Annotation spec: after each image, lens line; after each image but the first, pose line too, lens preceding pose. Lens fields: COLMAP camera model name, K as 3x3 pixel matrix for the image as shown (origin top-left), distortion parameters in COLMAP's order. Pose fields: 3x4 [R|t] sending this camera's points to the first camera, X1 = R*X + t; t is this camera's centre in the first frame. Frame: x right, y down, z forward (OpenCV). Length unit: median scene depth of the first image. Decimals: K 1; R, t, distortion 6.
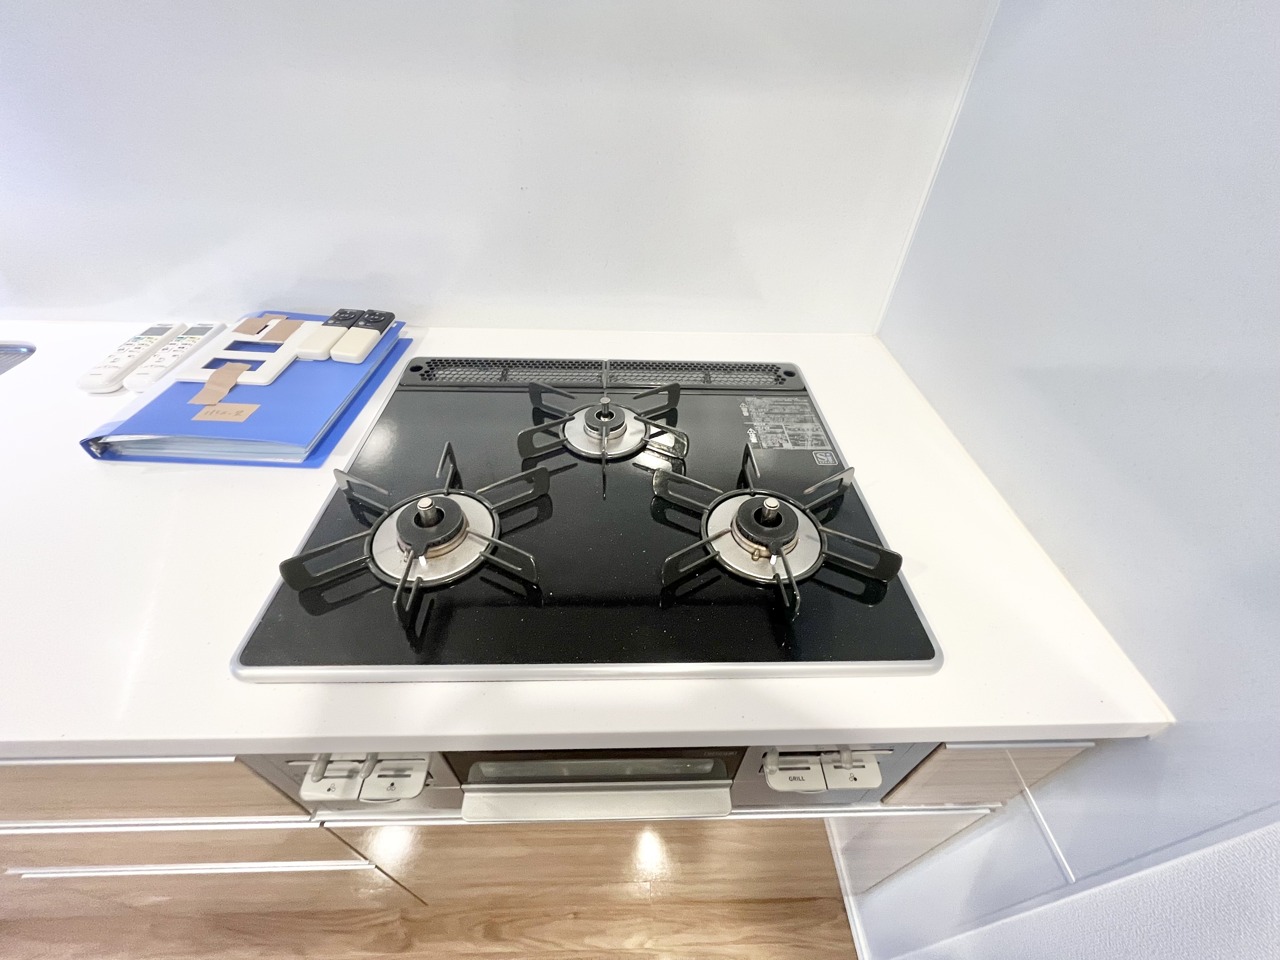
lens RADIAL K [[520.3, 0, 638.5], [0, 520.3, 483.7], [0, 0, 1]] dist [-0.000590, -0.000795]
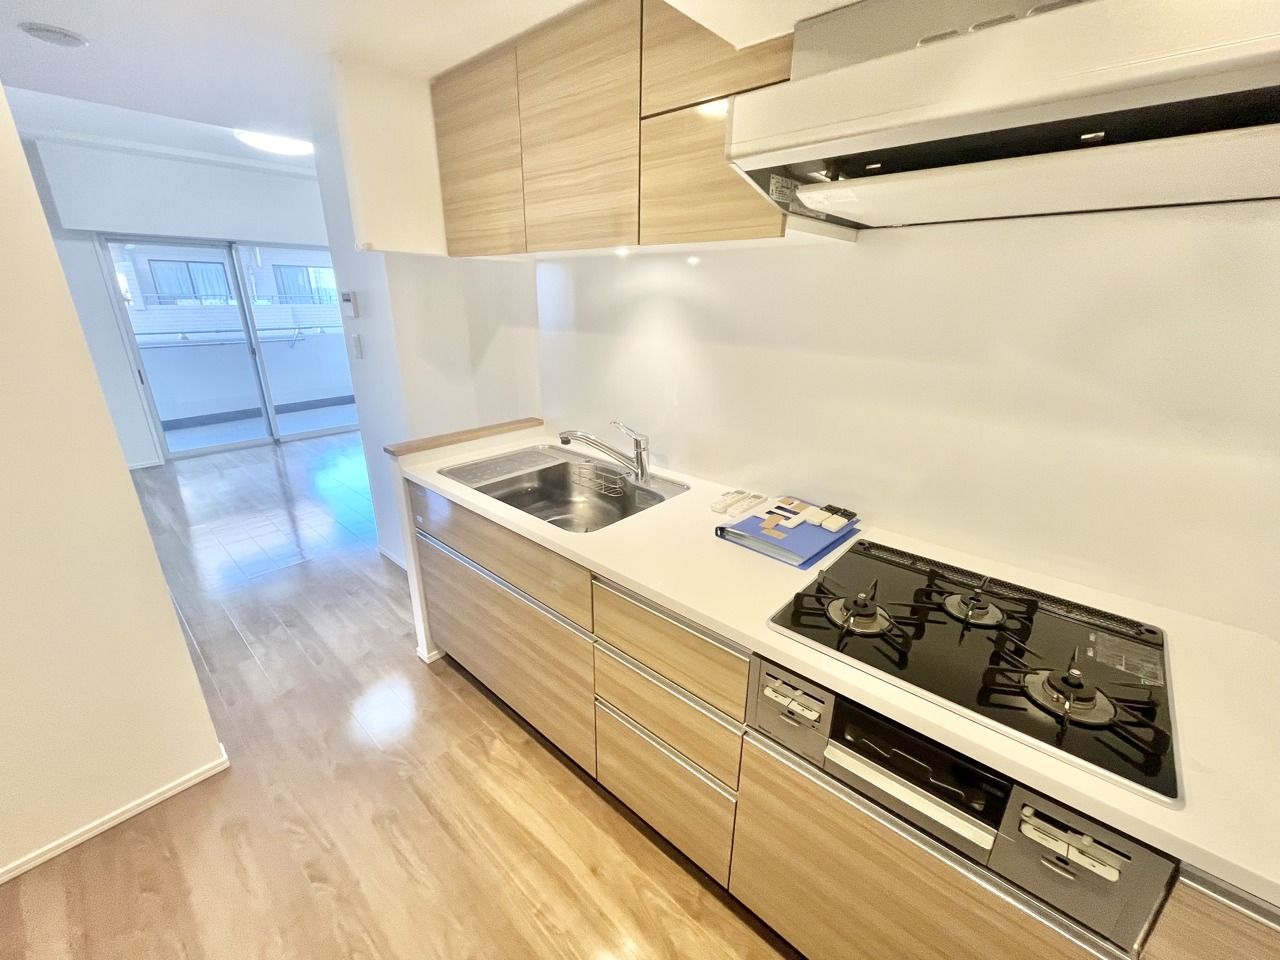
lens RADIAL K [[520.3, 0, 640.2], [0, 520.3, 491.3], [0, 0, 1]] dist [-0.000590, -0.000795]
pose [[0.731760, 0.221268, -0.644645, 0.129827], [-0.452459, 0.865061, -0.216679, 0.370153], [0.509714, 0.450232, 0.733132, -0.810639]]
